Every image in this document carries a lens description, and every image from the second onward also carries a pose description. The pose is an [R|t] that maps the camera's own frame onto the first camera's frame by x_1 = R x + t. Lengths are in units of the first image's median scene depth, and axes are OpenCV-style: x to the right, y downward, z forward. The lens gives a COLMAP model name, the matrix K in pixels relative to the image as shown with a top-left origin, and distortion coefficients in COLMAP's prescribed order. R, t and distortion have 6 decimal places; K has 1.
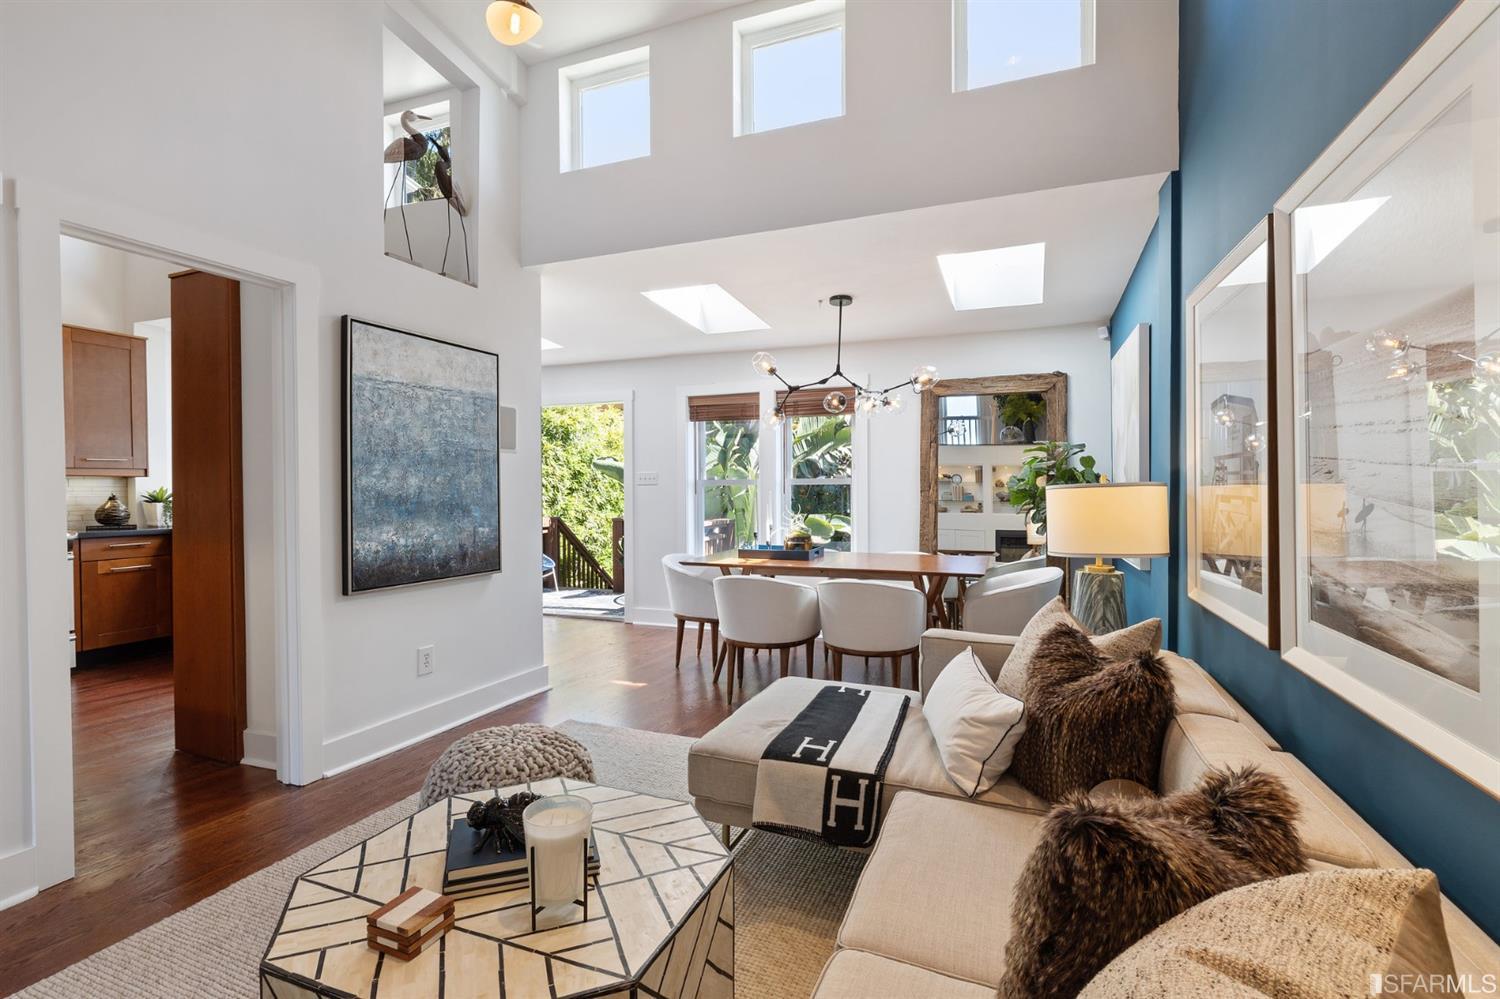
lens RADIAL K [[688.5, 0, 749.7], [0, 688.5, 494.1], [0, 0, 1]] dist [-0.009821, 0.000660]
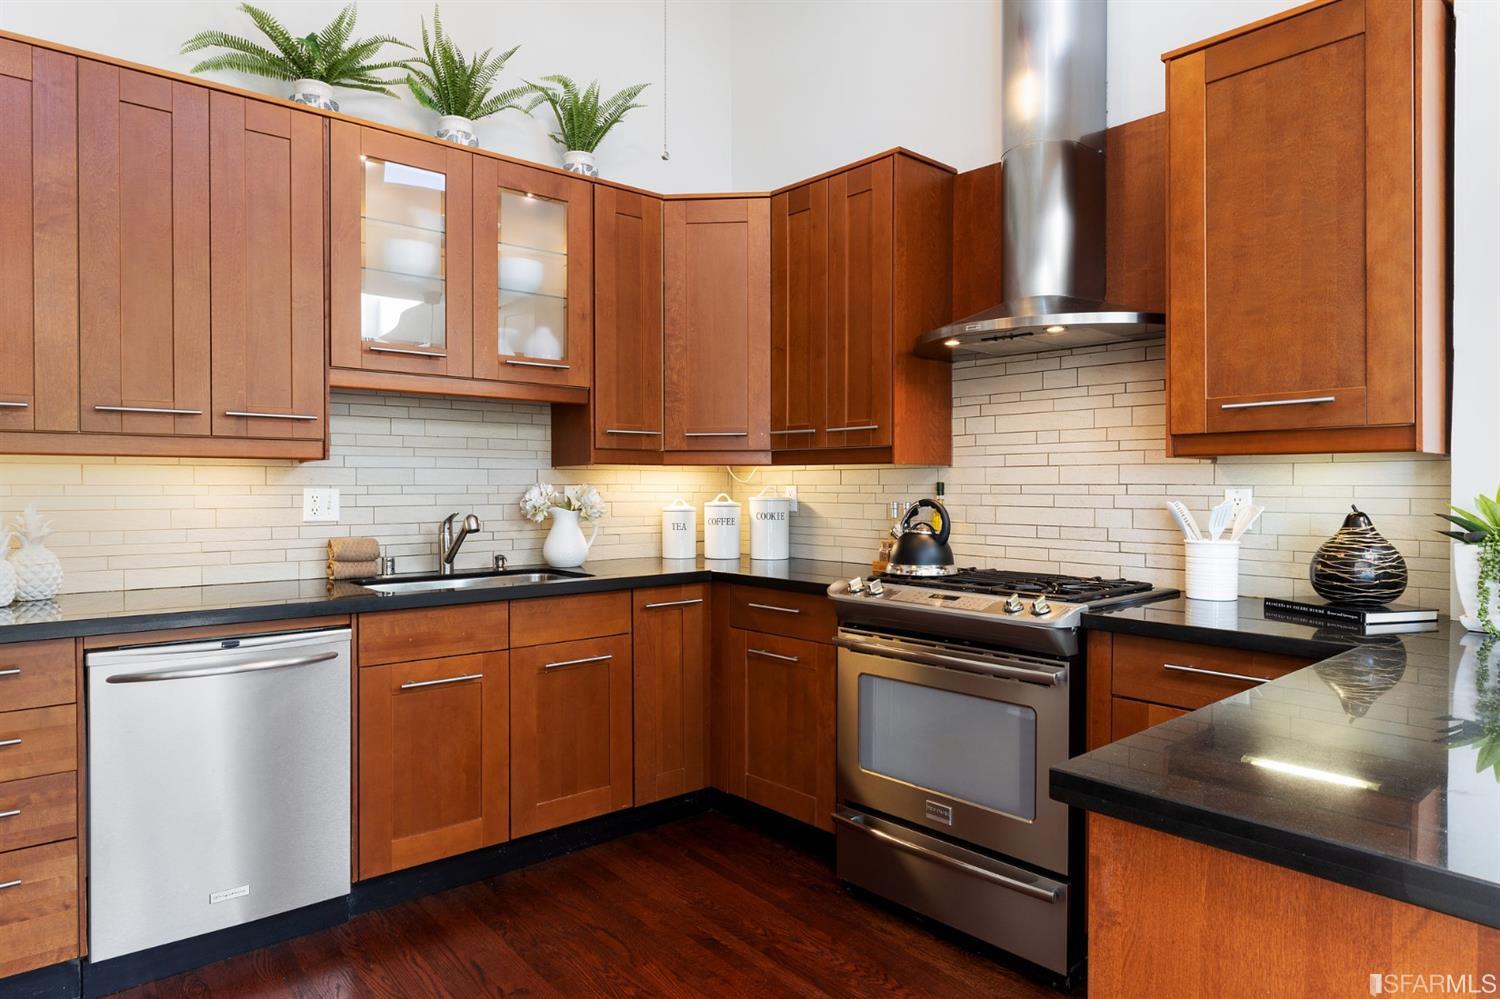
lens RADIAL K [[895.9, 0, 745.1], [0, 895.9, 494.4], [0, 0, 1]] dist [-0.000097, -0.000623]
pose [[-0.453270, 0.015206, -0.891244, -0.533945], [-0.005773, 0.999783, 0.019994, -0.016700], [0.891355, 0.014208, -0.453084, 1.175942]]
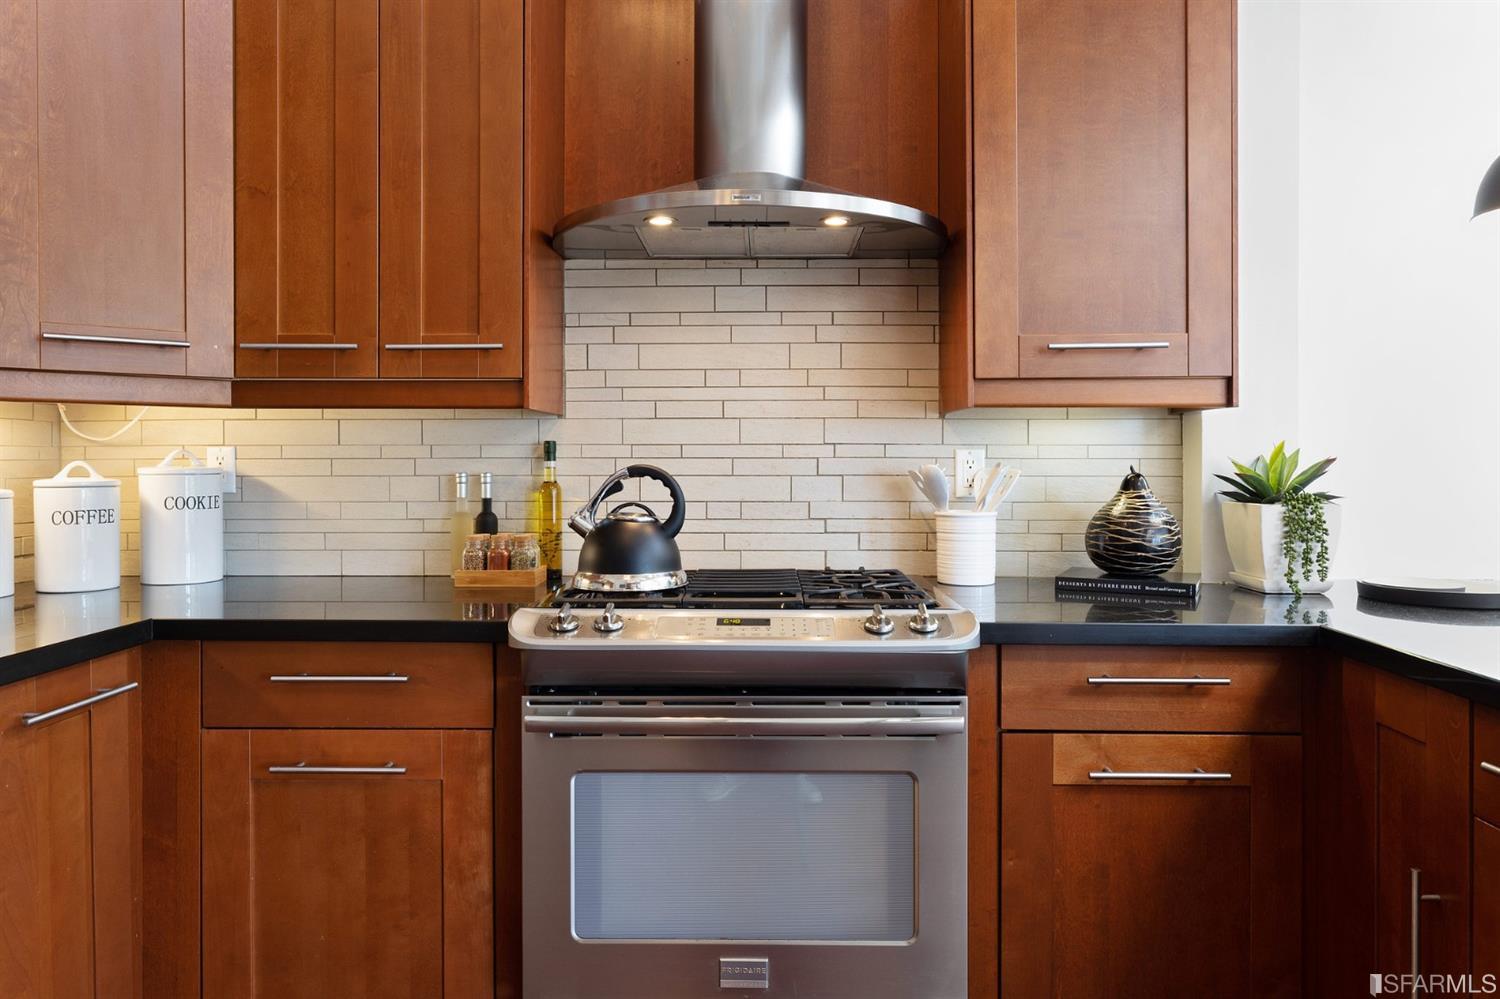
lens RADIAL K [[995.7, 0, 747.2], [0, 995.7, 465.2], [0, 0, 1]] dist [0.000416, 0.002324]
pose [[0.347292, 0.015900, -0.937622, -0.743480], [-0.009980, 0.999862, 0.013259, -0.007241], [0.937704, 0.004752, 0.347403, 0.877302]]
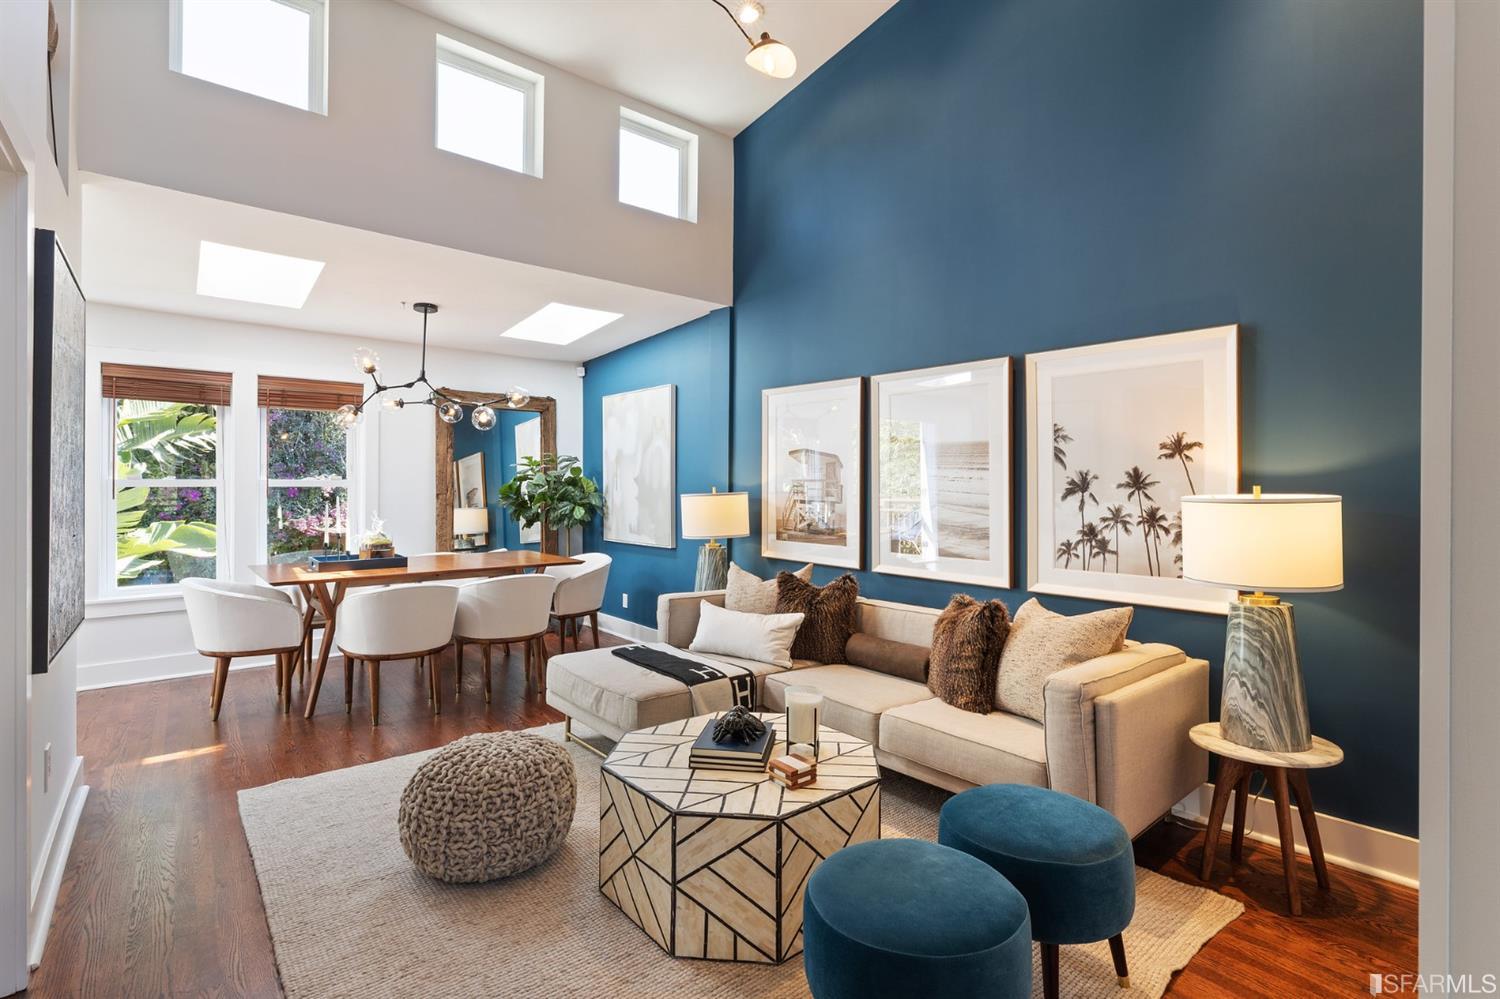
lens RADIAL K [[722.6, 0, 752.4], [0, 722.6, 479.6], [0, 0, 1]] dist [-0.009259, 0.001050]
pose [[0.474680, 0.012307, 0.880072, -0.618870], [0.000097, 0.999902, -0.014035, -0.014118], [-0.880158, 0.006747, 0.474632, 0.078669]]
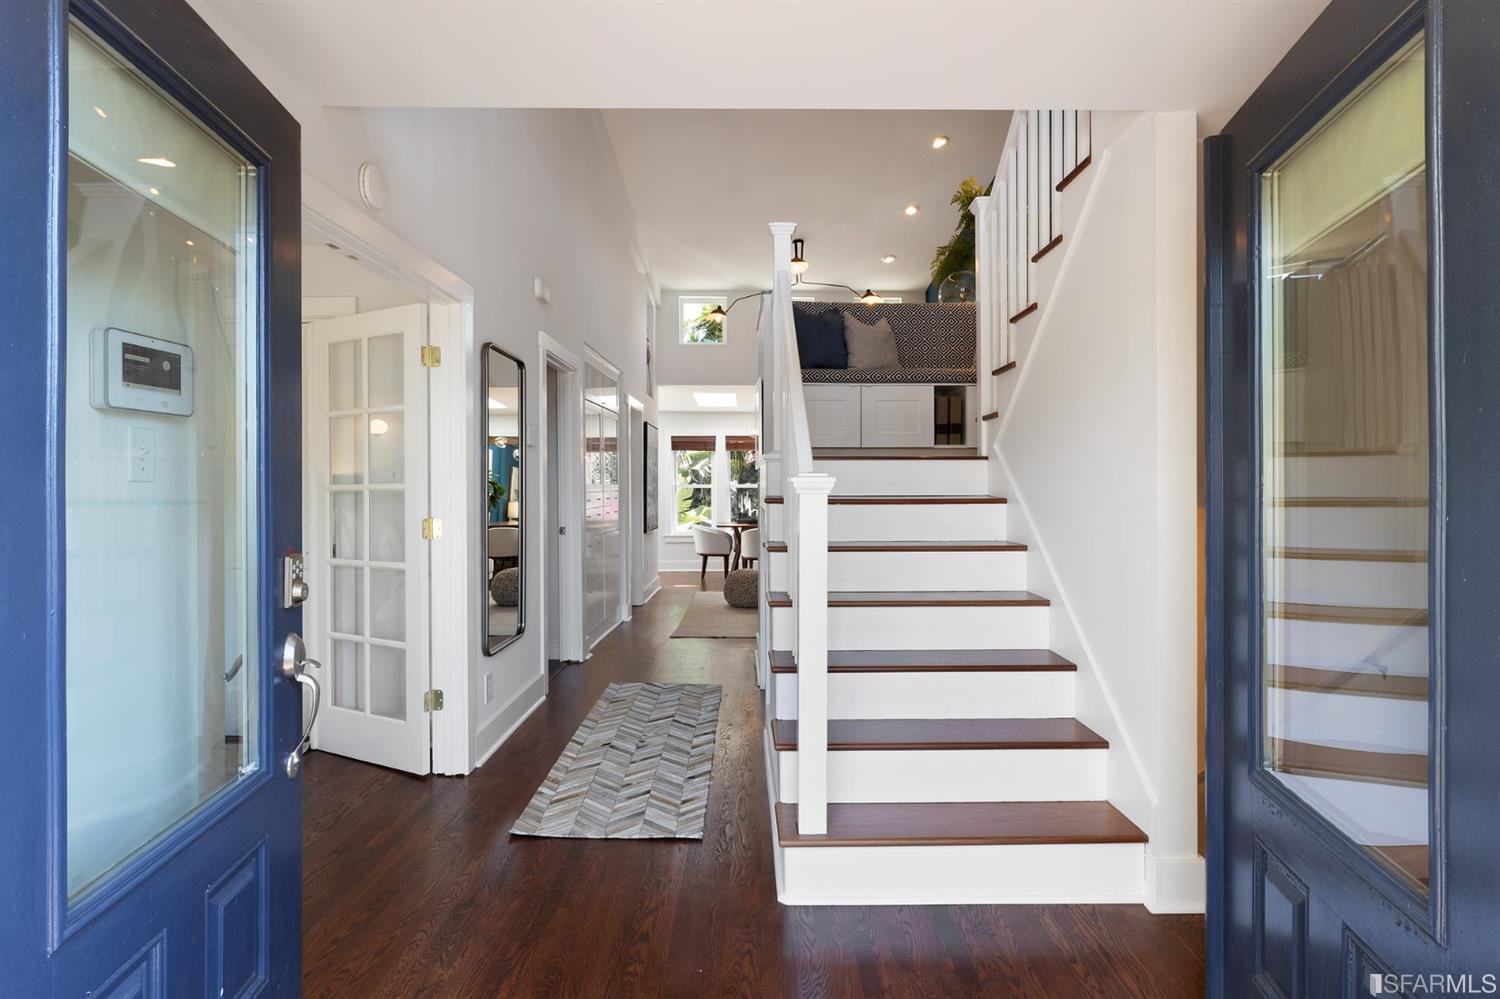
lens RADIAL K [[811.3, 0, 741.5], [0, 811.3, 491.2], [0, 0, 1]] dist [-0.003463, -0.000228]
pose [[0.929674, 0.005147, 0.368347, -0.978419], [-0.003972, 0.999984, -0.003950, 0.004294], [-0.368362, 0.002209, 0.929680, -1.370077]]
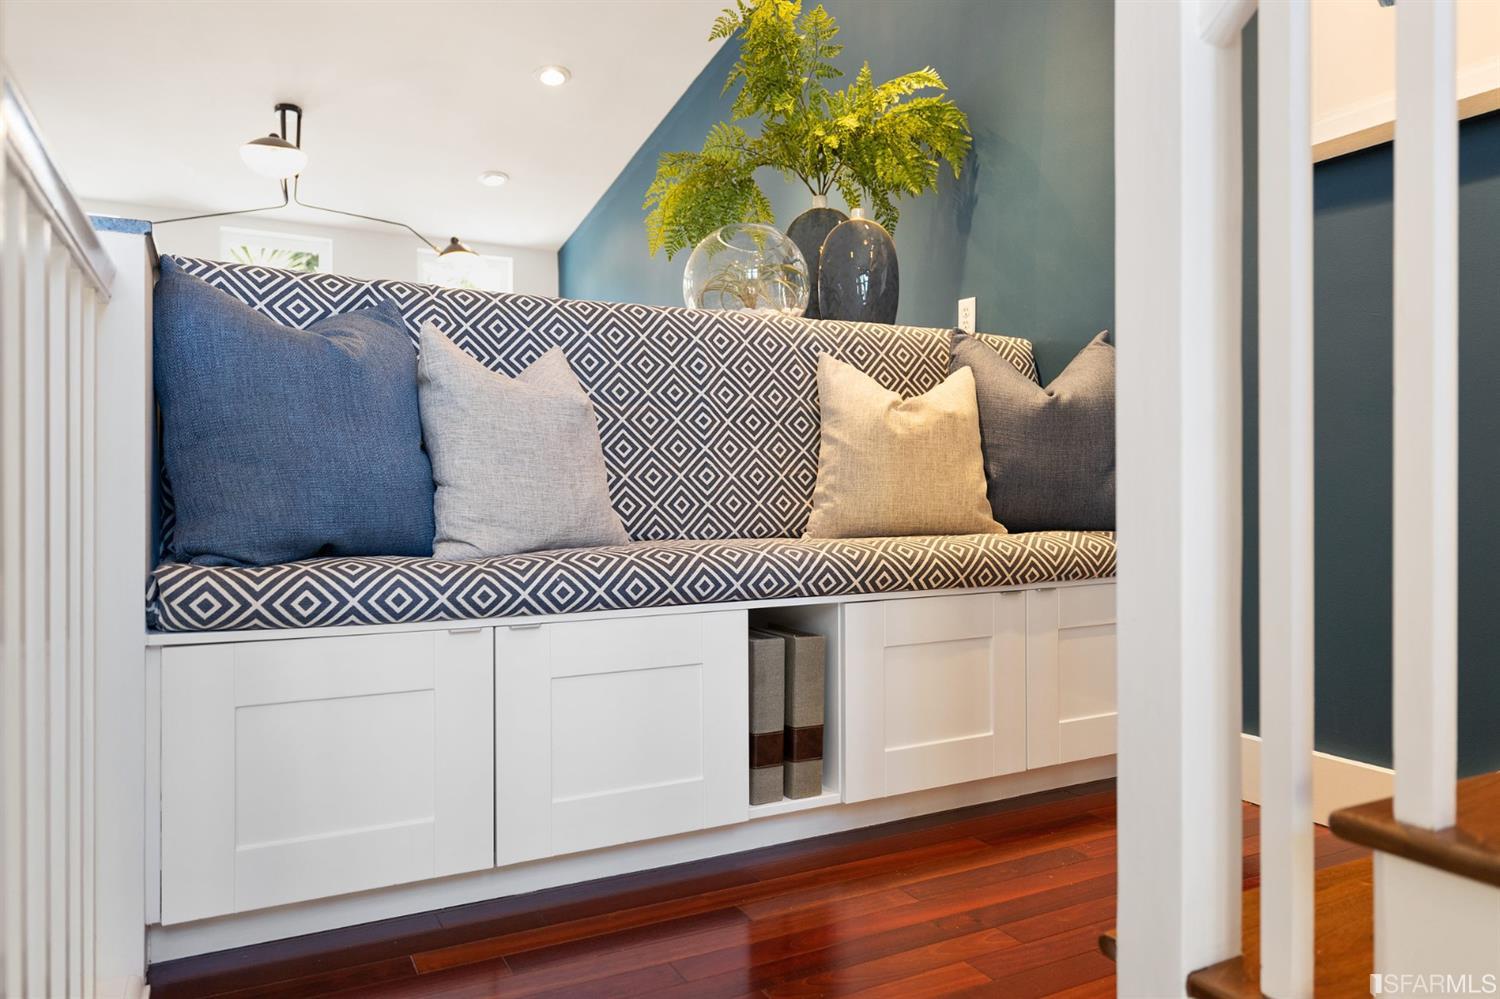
lens RADIAL K [[995.7, 0, 756.8], [0, 995.7, 494.9], [0, 0, 1]] dist [0.000416, 0.002324]
pose [[0.656127, -0.004303, 0.754638, -0.577741], [0.002057, 0.999990, 0.003913, -0.216357], [-0.754647, -0.001015, 0.656130, -0.615970]]
